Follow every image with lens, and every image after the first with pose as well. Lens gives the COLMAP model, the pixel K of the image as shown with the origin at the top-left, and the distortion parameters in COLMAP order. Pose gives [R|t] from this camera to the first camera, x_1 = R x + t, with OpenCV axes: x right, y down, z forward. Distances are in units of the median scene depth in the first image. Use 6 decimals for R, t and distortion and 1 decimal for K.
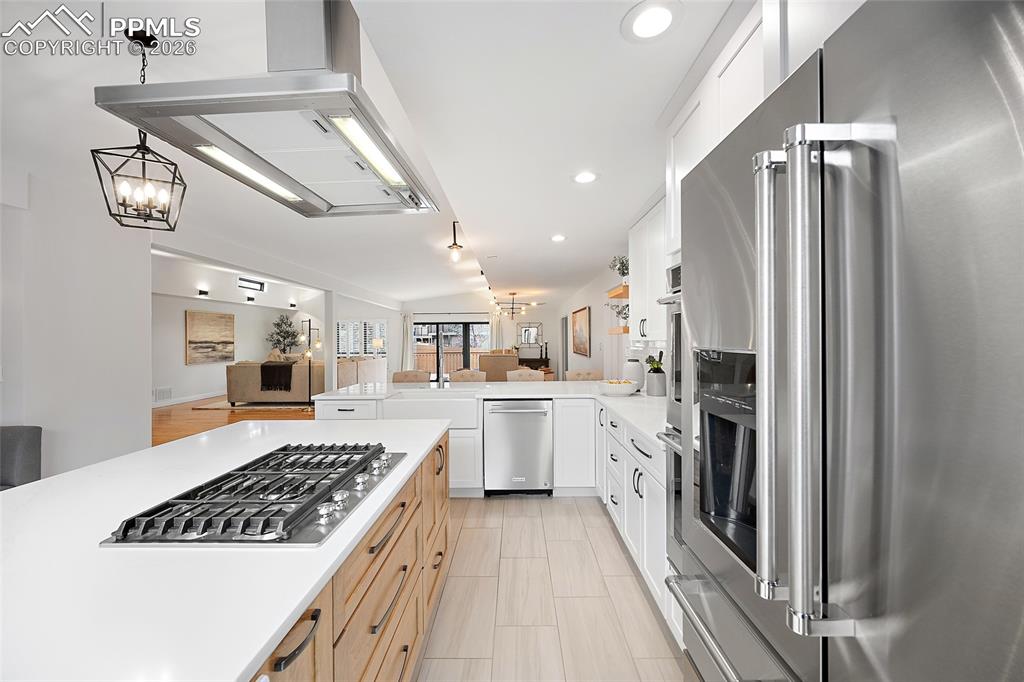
lens RADIAL K [[403.3, 0, 512.0], [0, 403.3, 341.0], [0, 0, 1]] dist [-0.000604, 0.000013]
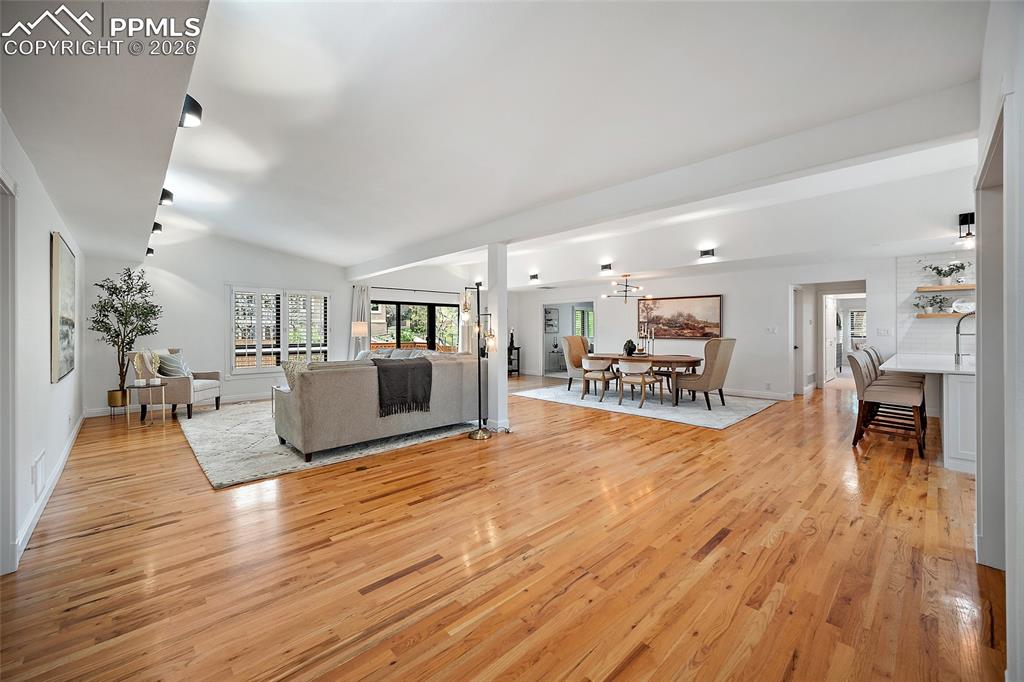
lens RADIAL K [[401.1, 0, 512.0], [0, 401.1, 329.9], [0, 0, 1]] dist [-0.002319, -0.000236]
pose [[0.718785, 0.007366, 0.695194, -0.551376], [-0.006537, 0.999971, -0.003836, 0.007317], [-0.695202, -0.001787, 0.718812, 0.325511]]
